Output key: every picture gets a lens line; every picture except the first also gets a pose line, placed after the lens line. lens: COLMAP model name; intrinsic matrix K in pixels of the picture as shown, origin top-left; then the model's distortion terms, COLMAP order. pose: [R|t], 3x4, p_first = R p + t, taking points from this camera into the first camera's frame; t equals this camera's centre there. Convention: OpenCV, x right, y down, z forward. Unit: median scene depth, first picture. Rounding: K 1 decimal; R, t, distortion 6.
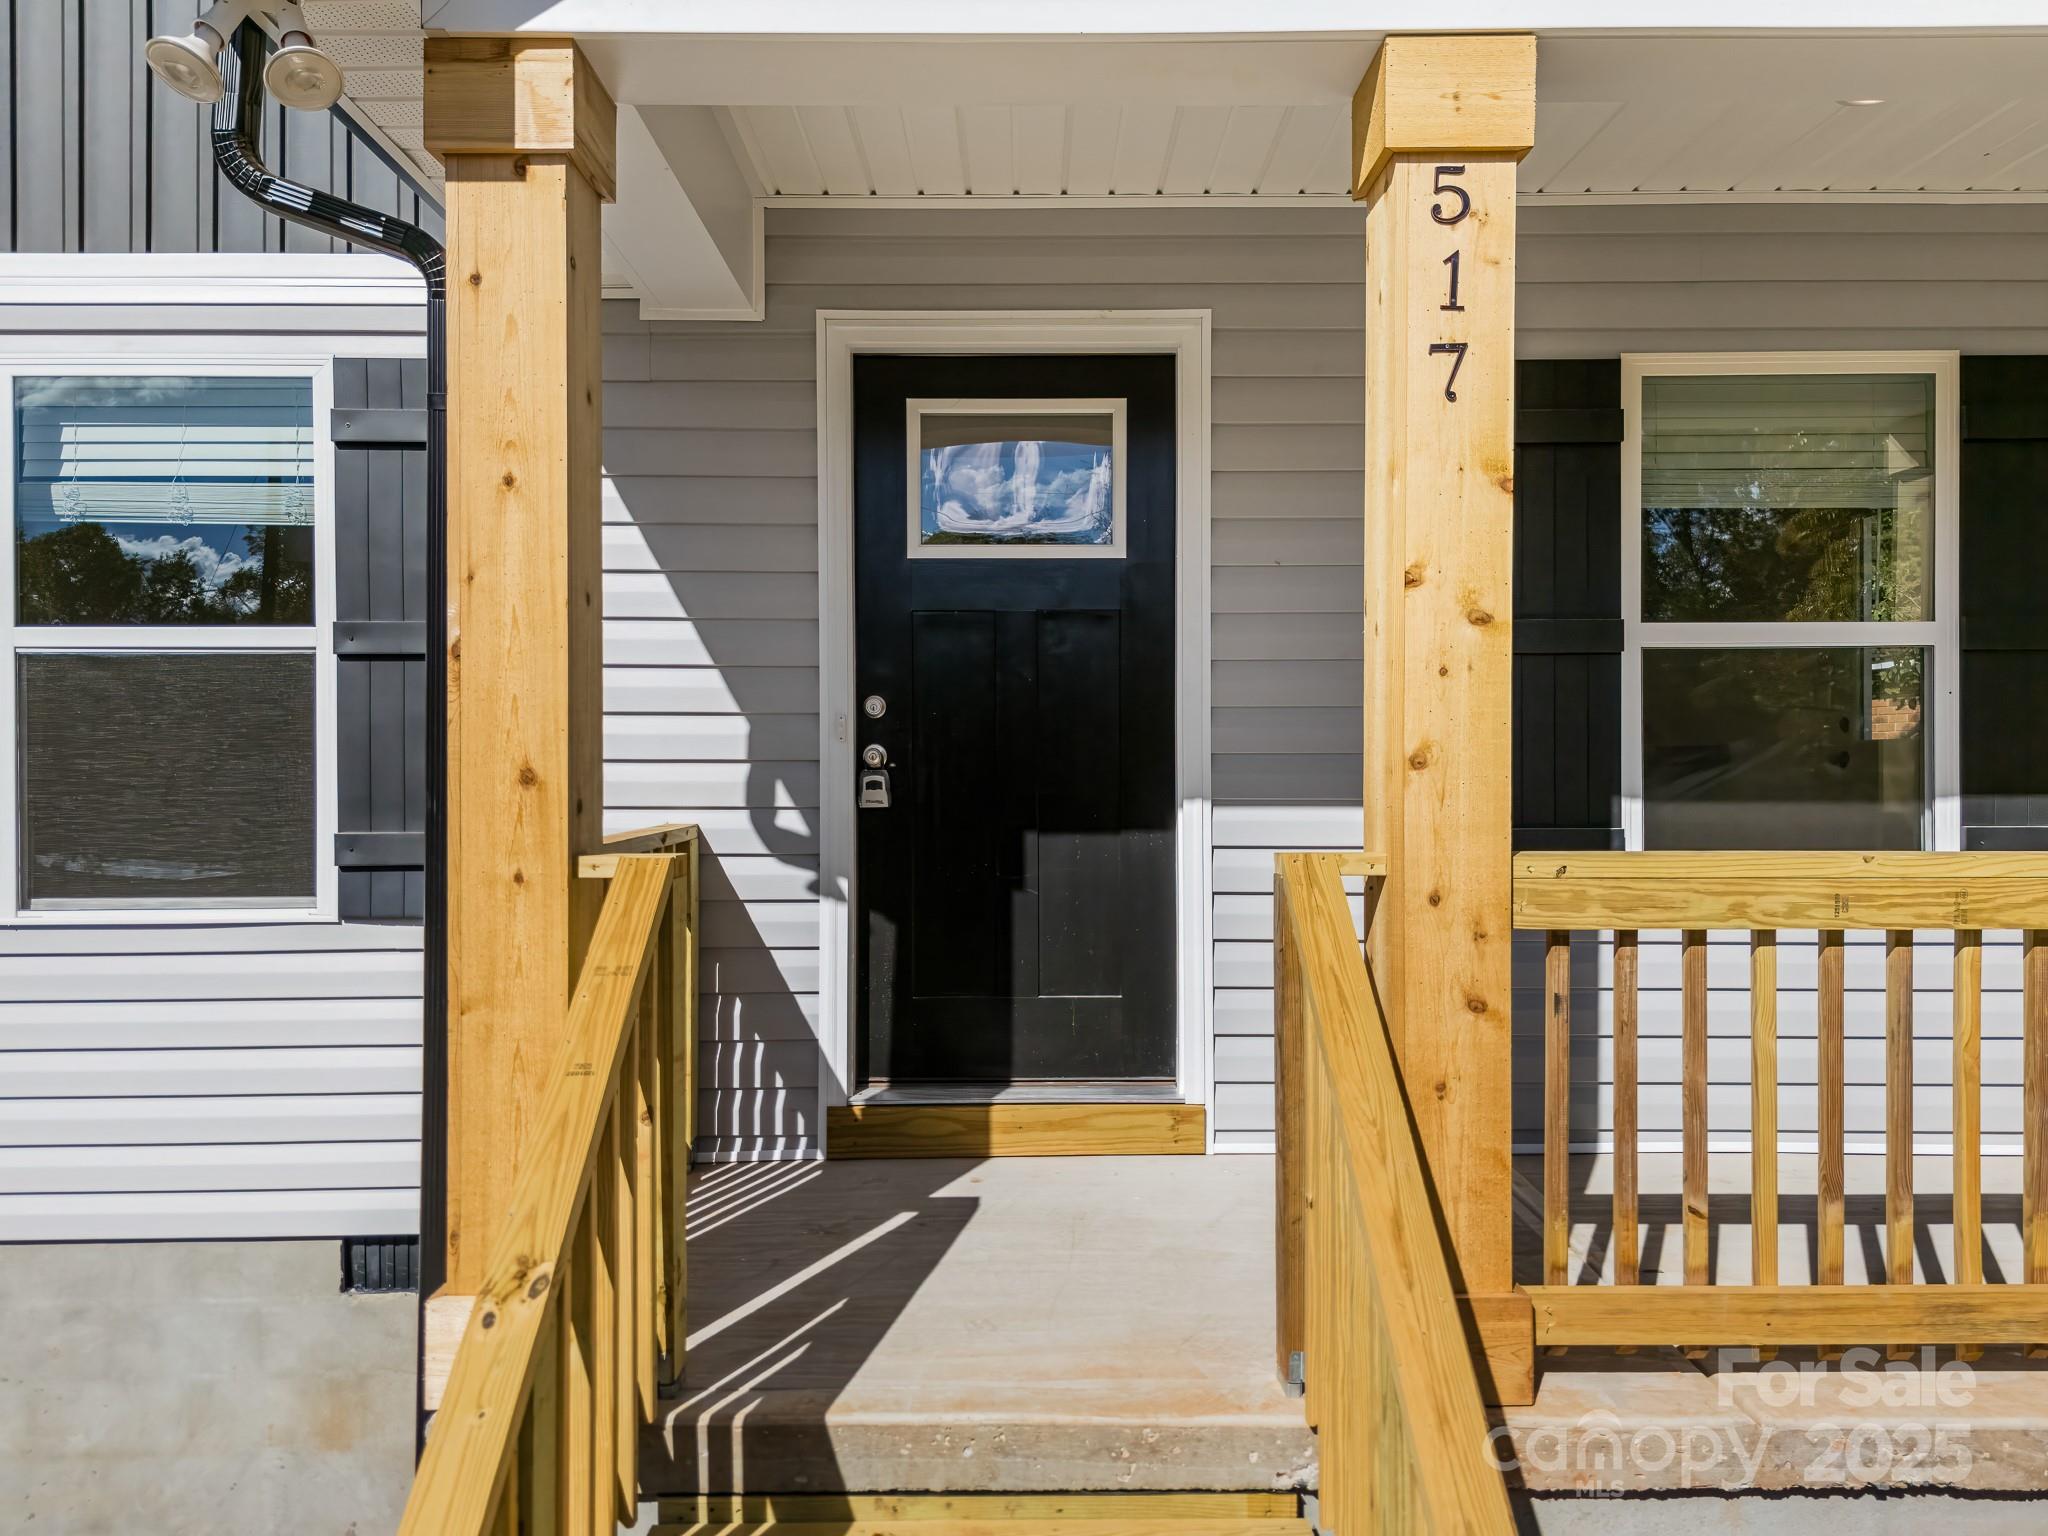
lens RADIAL K [[1436.4, 0, 1021.5], [0, 1436.4, 761.0], [0, 0, 1]] dist [0.005209, -0.001422]
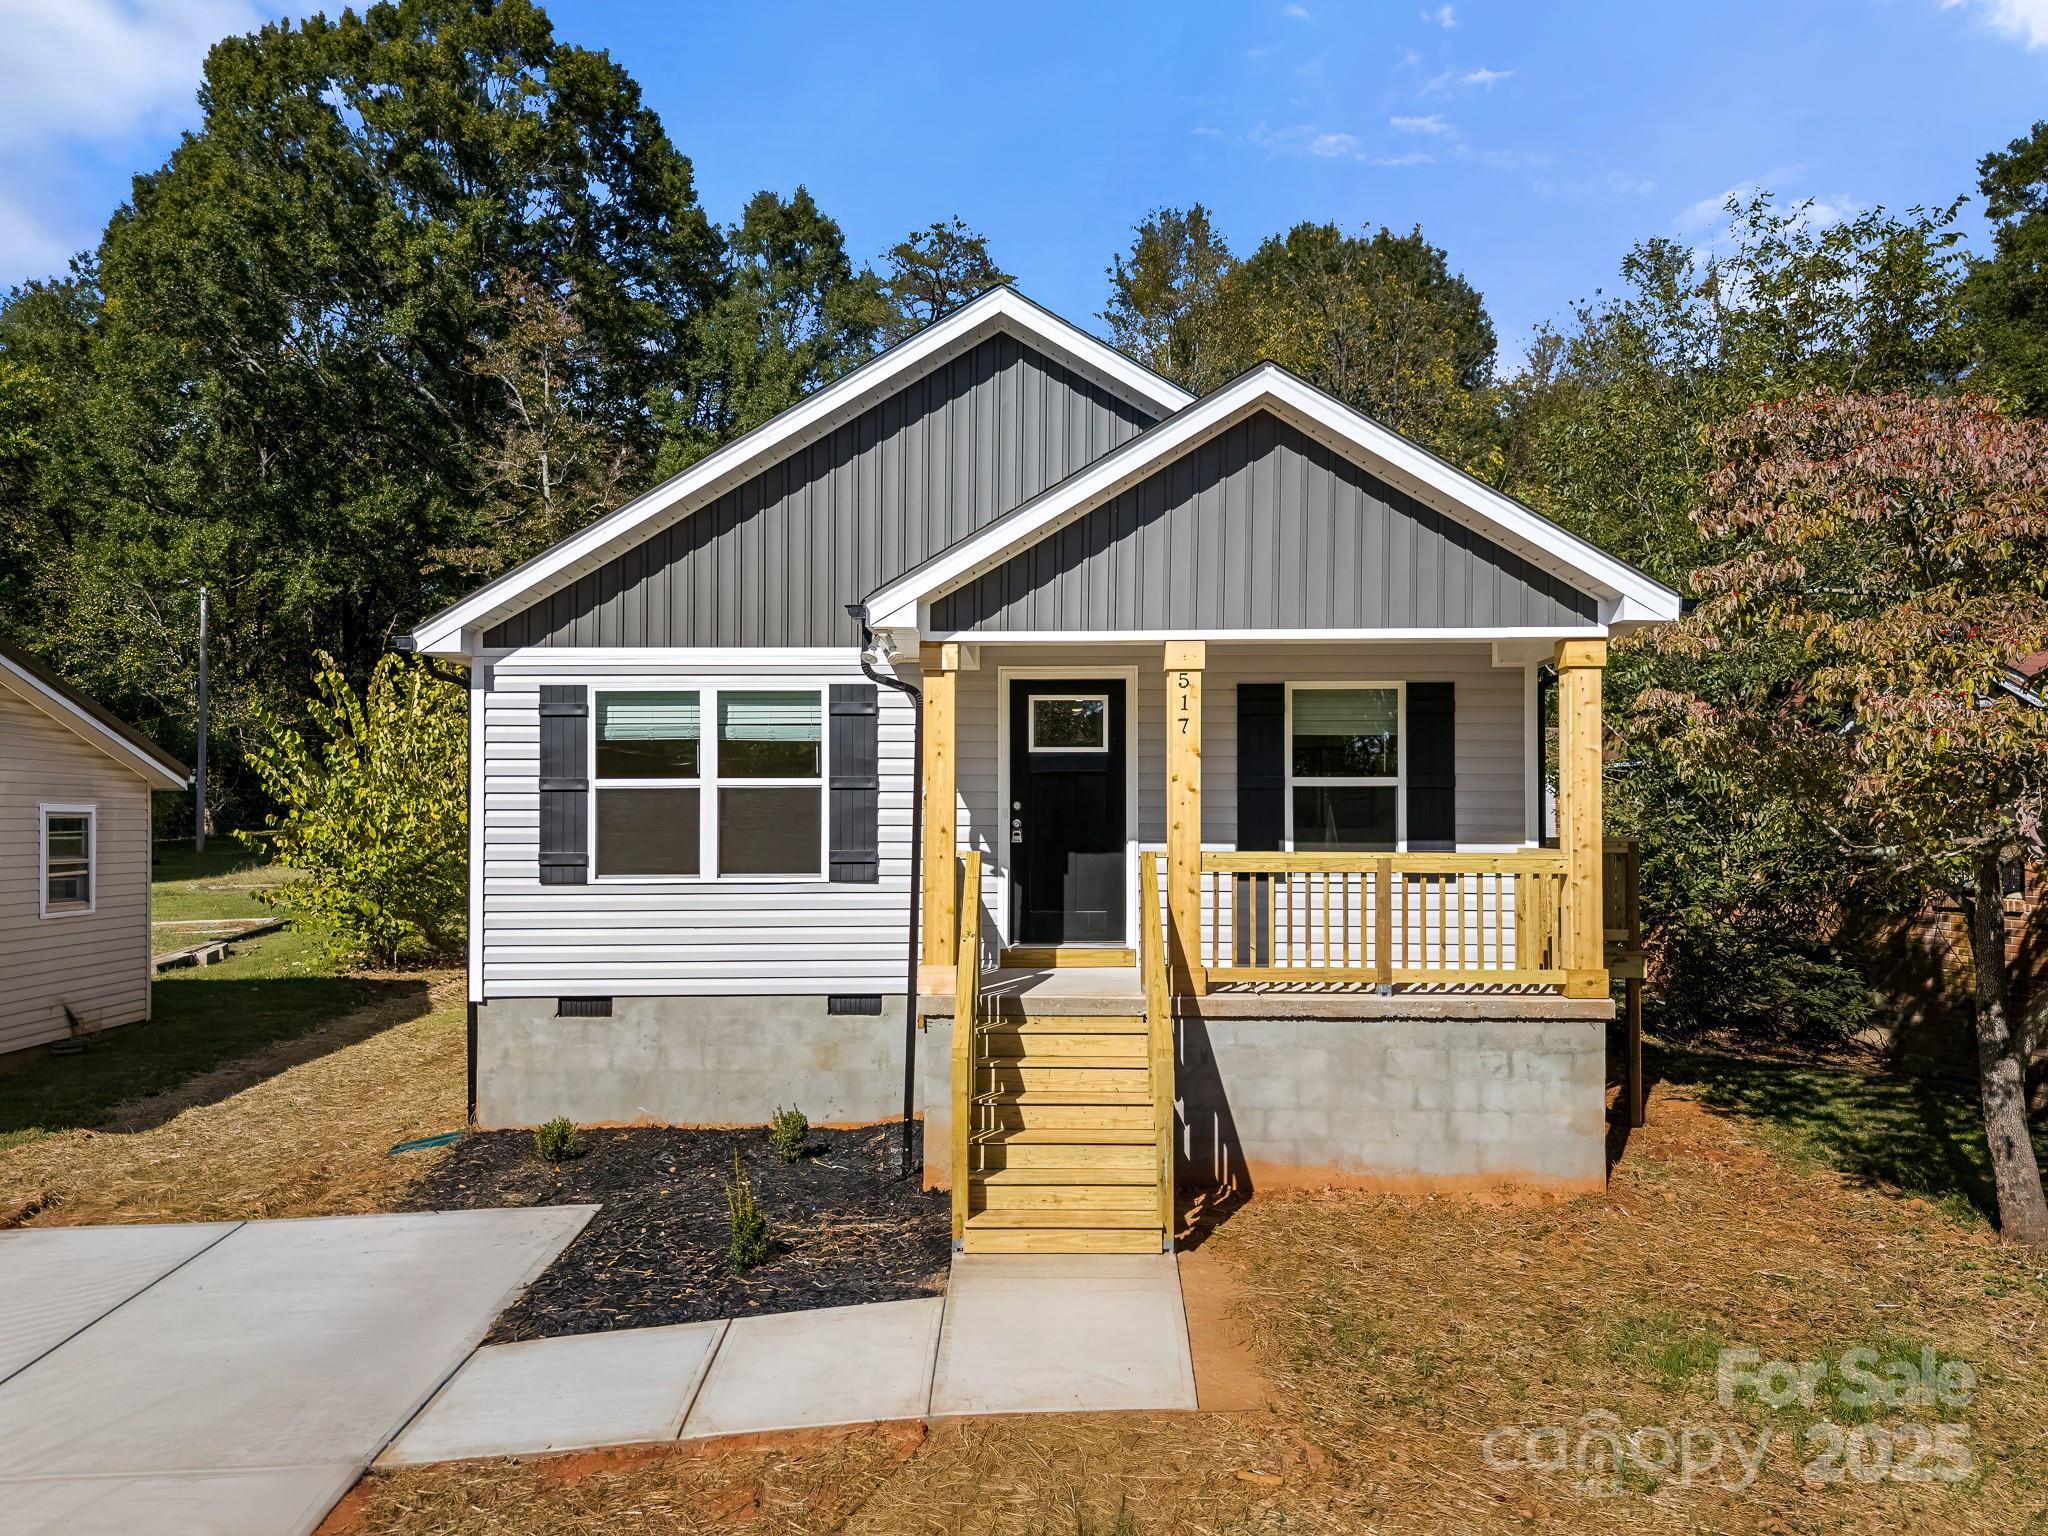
lens RADIAL K [[1436.4, 0, 1023.9], [0, 1436.4, 779.8], [0, 0, 1]] dist [0.005209, -0.001422]
pose [[0.999721, 0.002271, -0.023514, -0.024449], [-0.002938, 0.999593, -0.028382, -0.010445], [0.023440, 0.028443, 0.999321, -1.808814]]
